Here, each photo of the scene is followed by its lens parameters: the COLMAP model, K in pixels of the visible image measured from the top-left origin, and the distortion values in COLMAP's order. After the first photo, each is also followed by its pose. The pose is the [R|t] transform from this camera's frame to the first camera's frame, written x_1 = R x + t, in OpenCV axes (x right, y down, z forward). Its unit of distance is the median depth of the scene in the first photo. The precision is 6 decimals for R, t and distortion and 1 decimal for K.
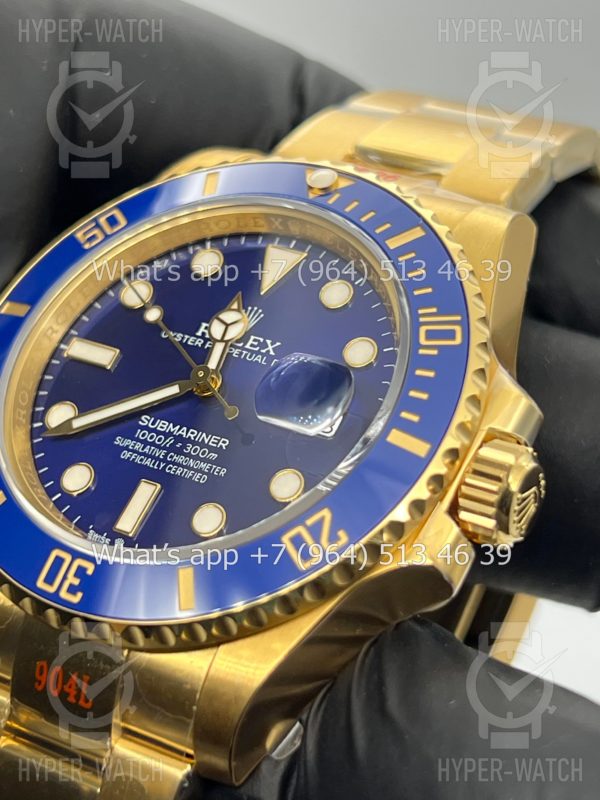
lens RADIAL K [[1916.7, 0, 313.2], [0, 1916.7, 433.3], [0, 0, 1]] dist [0.220728, 0.000000]
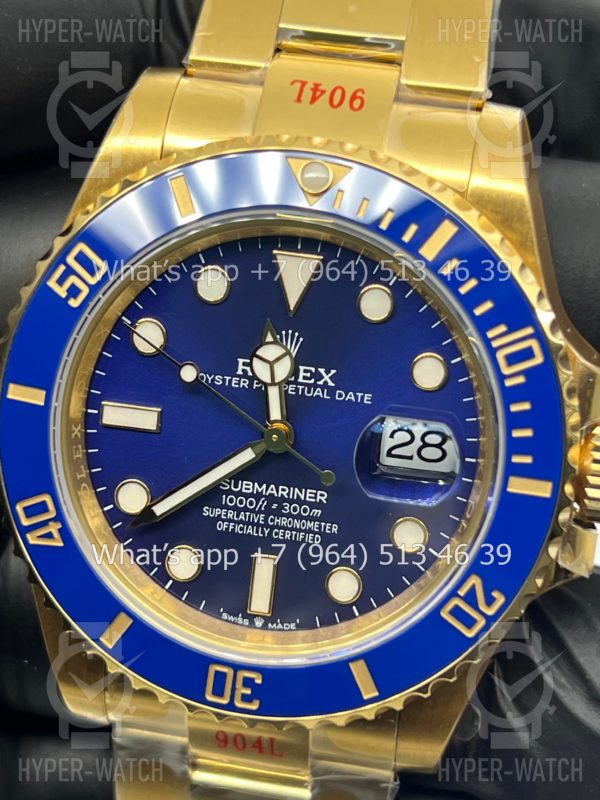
lens RADIAL K [[1916.7, 0, 302.4], [0, 1916.7, 395.2], [0, 0, 1]] dist [0.220728, 0.000000]
pose [[0.923253, -0.364982, 0.119966, -0.153958], [0.230675, 0.776325, 0.586608, -0.611815], [-0.307234, -0.513915, 0.800936, 0.235207]]
